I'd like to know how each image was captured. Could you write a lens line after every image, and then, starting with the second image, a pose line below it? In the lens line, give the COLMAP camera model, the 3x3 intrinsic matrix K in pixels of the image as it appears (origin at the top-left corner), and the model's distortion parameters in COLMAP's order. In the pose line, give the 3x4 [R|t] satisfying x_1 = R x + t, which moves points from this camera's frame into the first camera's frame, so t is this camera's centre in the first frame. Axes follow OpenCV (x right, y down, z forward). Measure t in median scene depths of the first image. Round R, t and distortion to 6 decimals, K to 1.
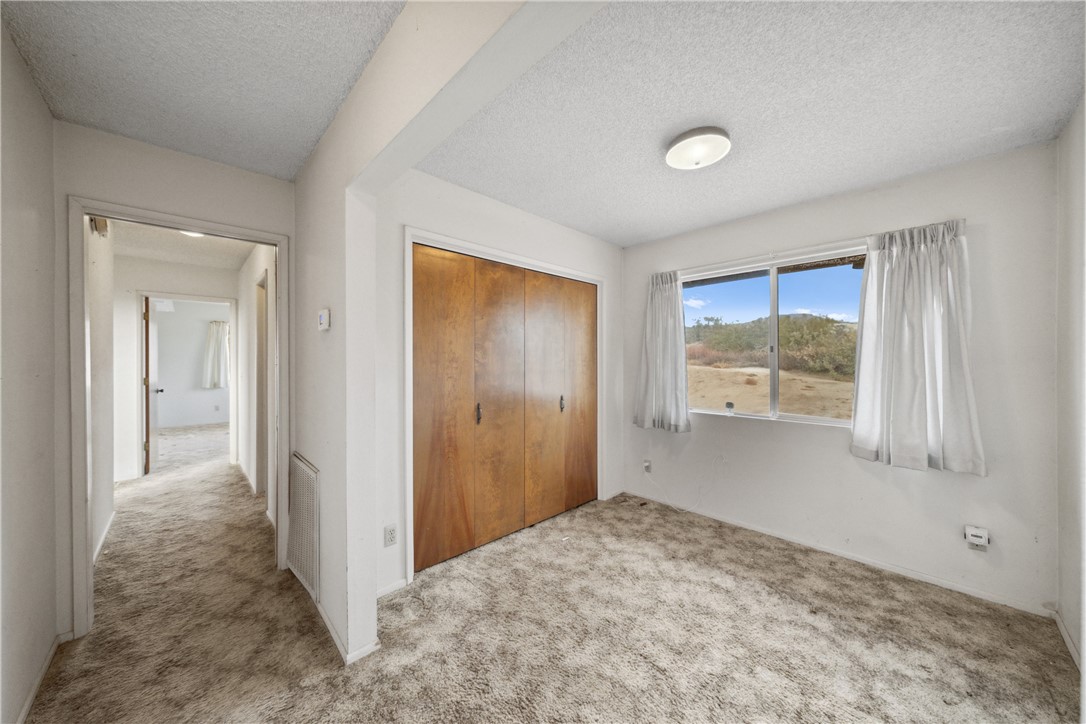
lens RADIAL K [[372.2, 0, 546.6], [0, 372.2, 361.7], [0, 0, 1]] dist [0.001509, -0.000573]
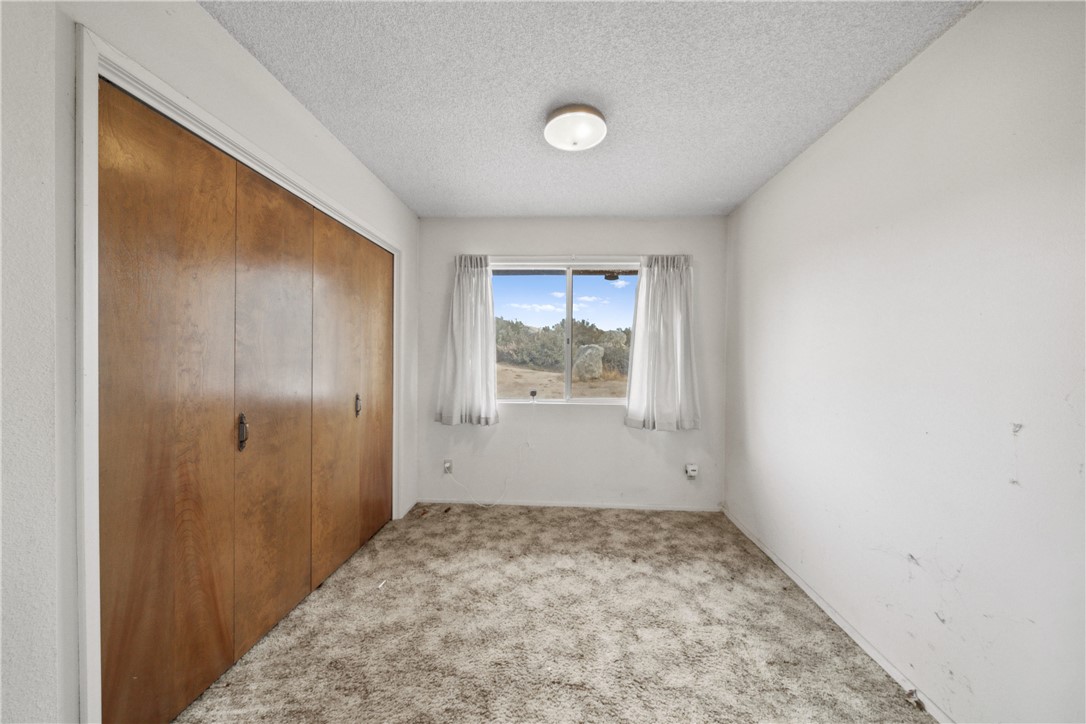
lens RADIAL K [[372.2, 0, 545.2], [0, 372.2, 360.3], [0, 0, 1]] dist [0.001509, -0.000573]
pose [[0.734457, 0.001279, 0.678654, -0.244695], [-0.011120, 0.999887, 0.010150, 0.016333], [-0.678564, -0.015001, 0.734388, 0.264131]]
